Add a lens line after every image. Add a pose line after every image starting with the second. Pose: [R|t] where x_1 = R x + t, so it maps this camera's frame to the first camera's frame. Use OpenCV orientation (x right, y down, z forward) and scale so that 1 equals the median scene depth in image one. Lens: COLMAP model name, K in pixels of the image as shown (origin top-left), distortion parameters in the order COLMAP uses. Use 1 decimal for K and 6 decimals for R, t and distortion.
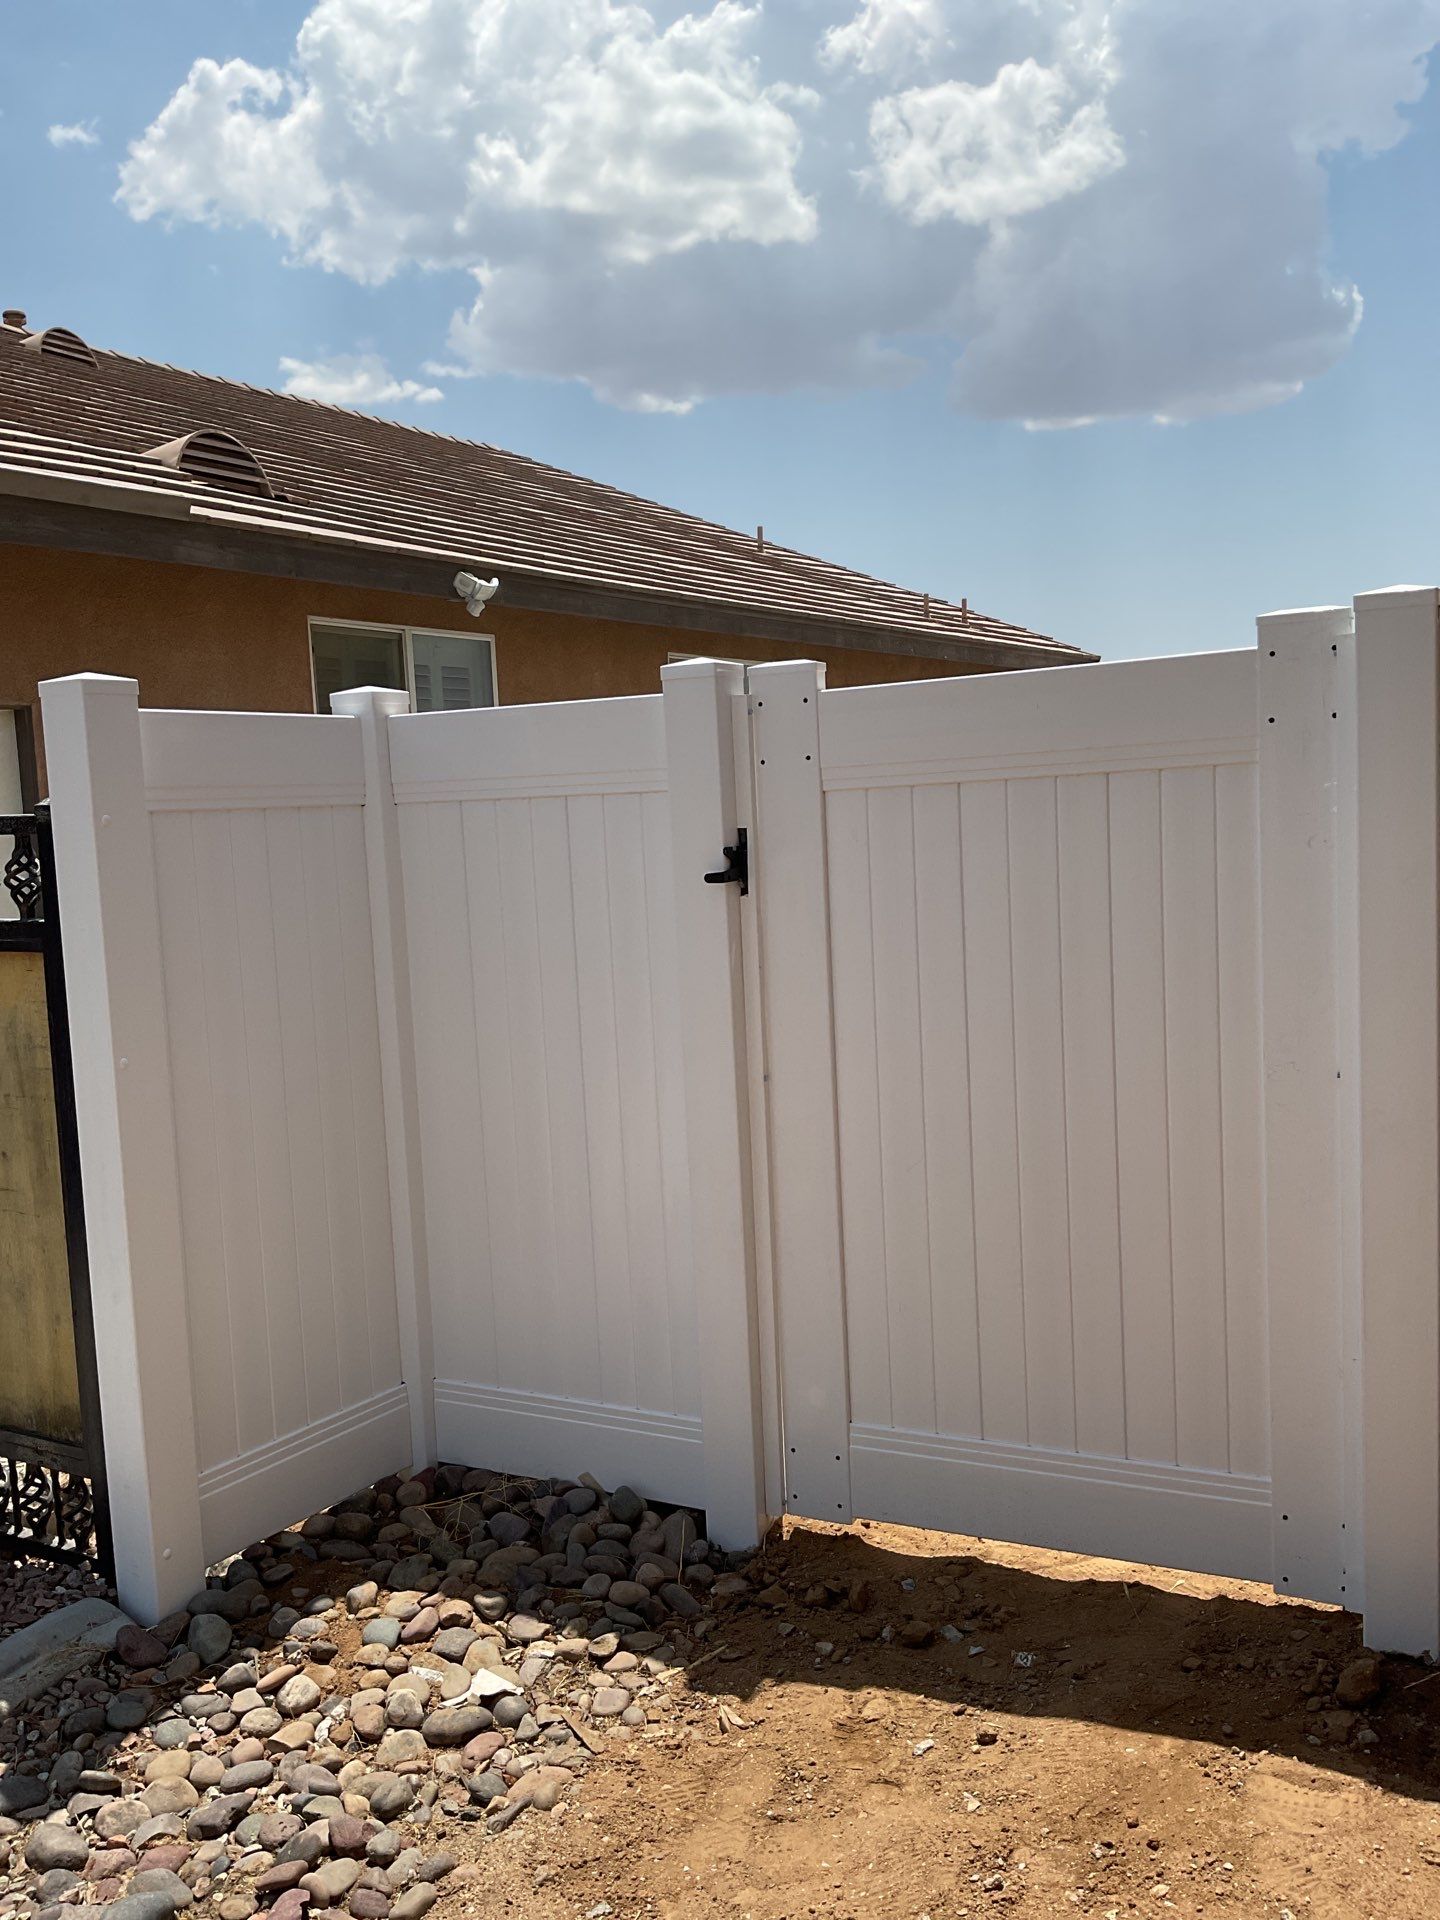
lens RADIAL K [[1589.5, 0, 716.5], [0, 1589.5, 946.3], [0, 0, 1]] dist [0.061750, -0.119520]
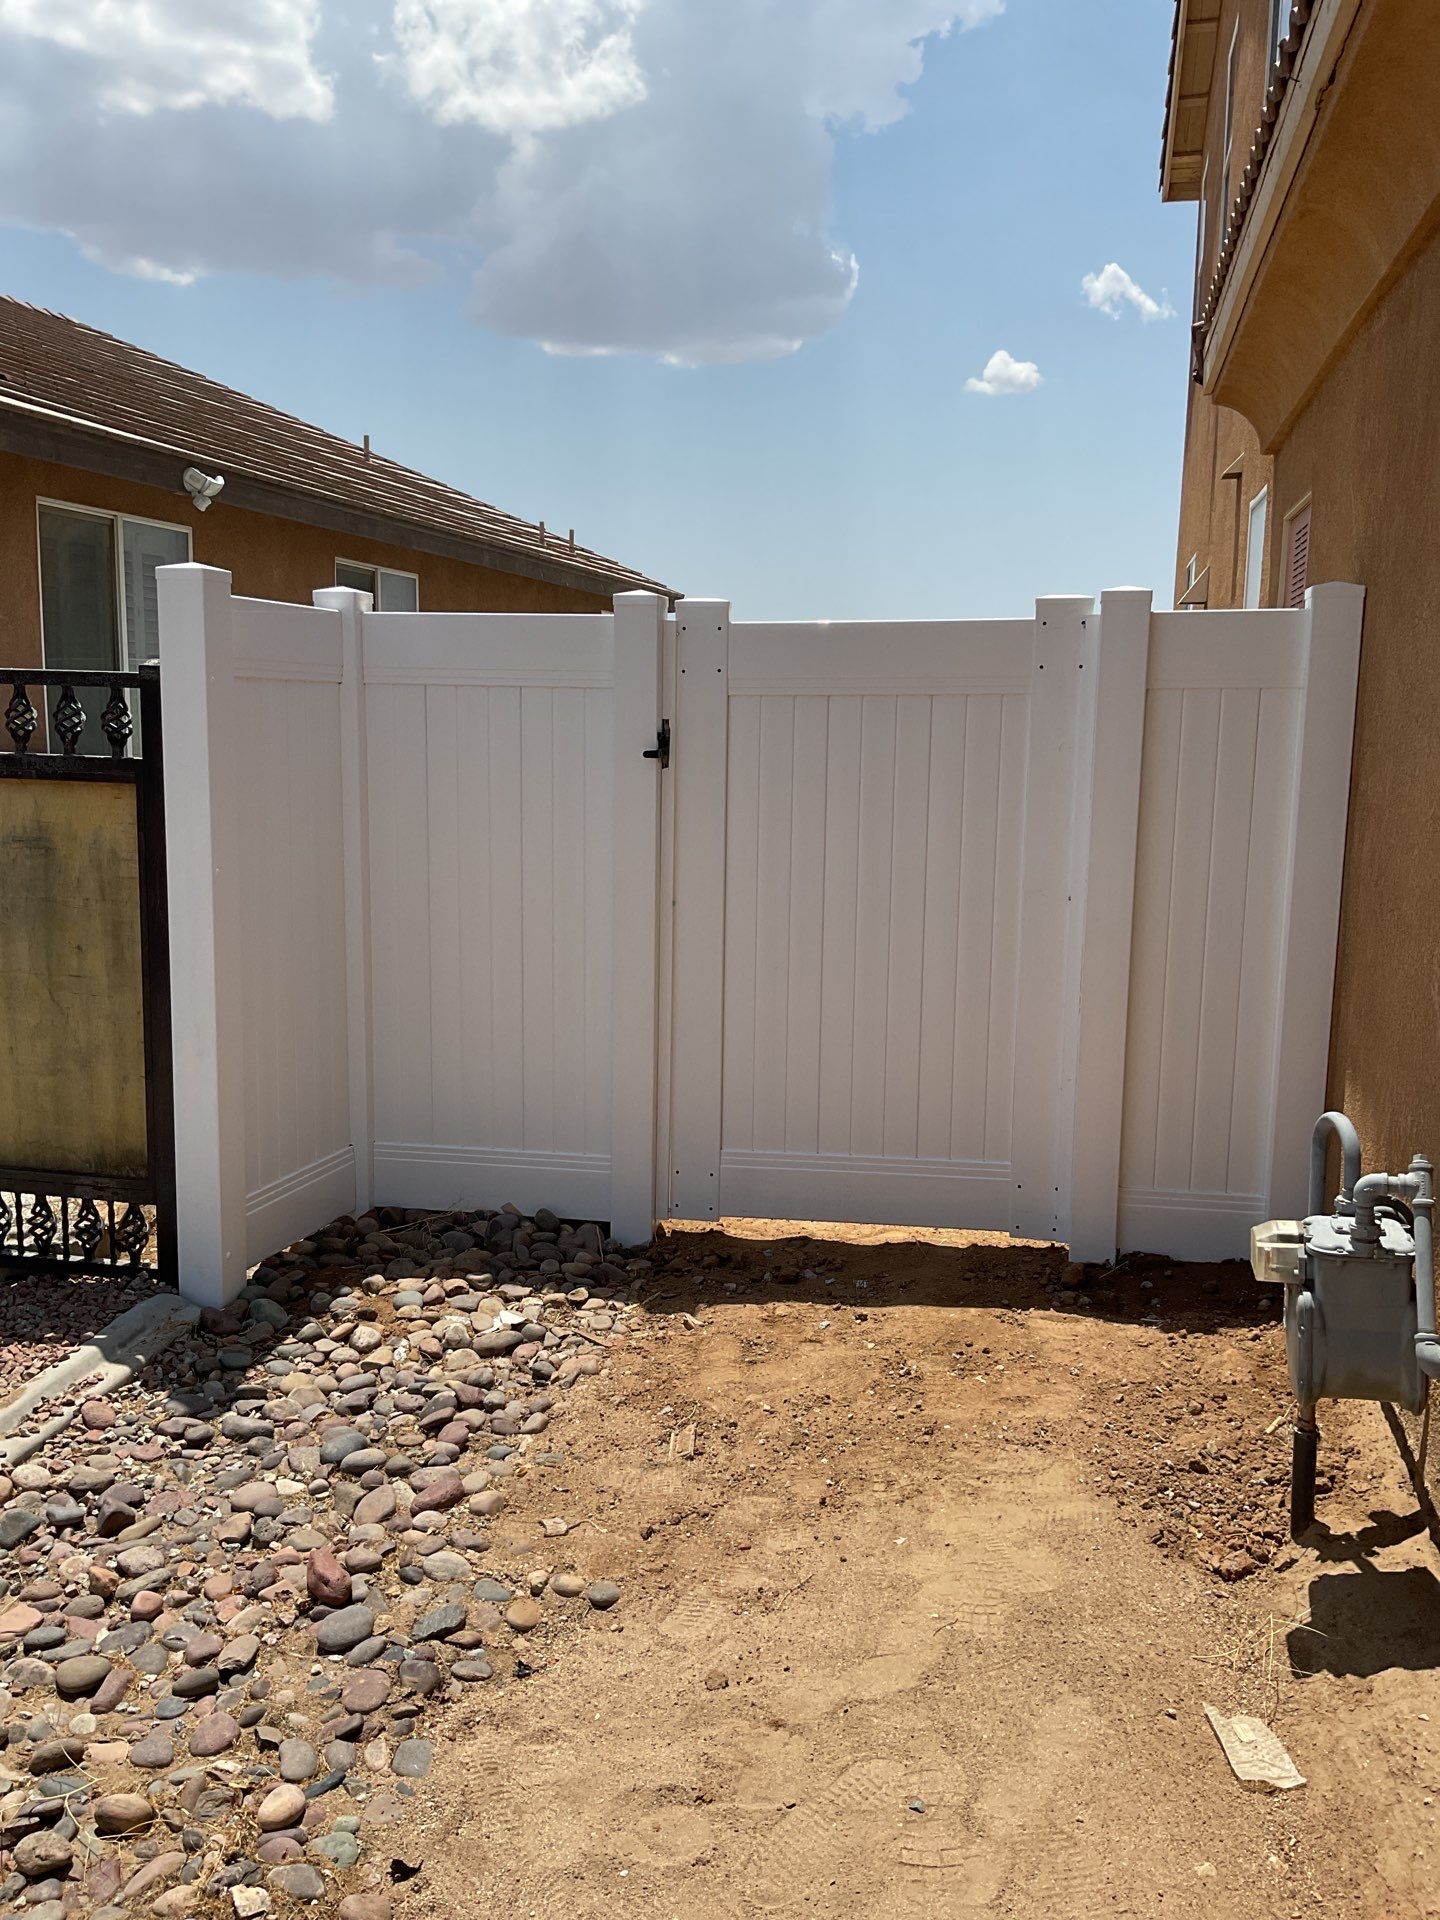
lens RADIAL K [[1589.5, 0, 716.5], [0, 1589.5, 946.3], [0, 0, 1]] dist [0.061750, -0.119520]
pose [[0.951380, 0.015945, 0.307606, -0.359764], [-0.031194, 0.998512, 0.044721, 0.058892], [-0.306436, -0.052142, 0.950462, -0.324789]]
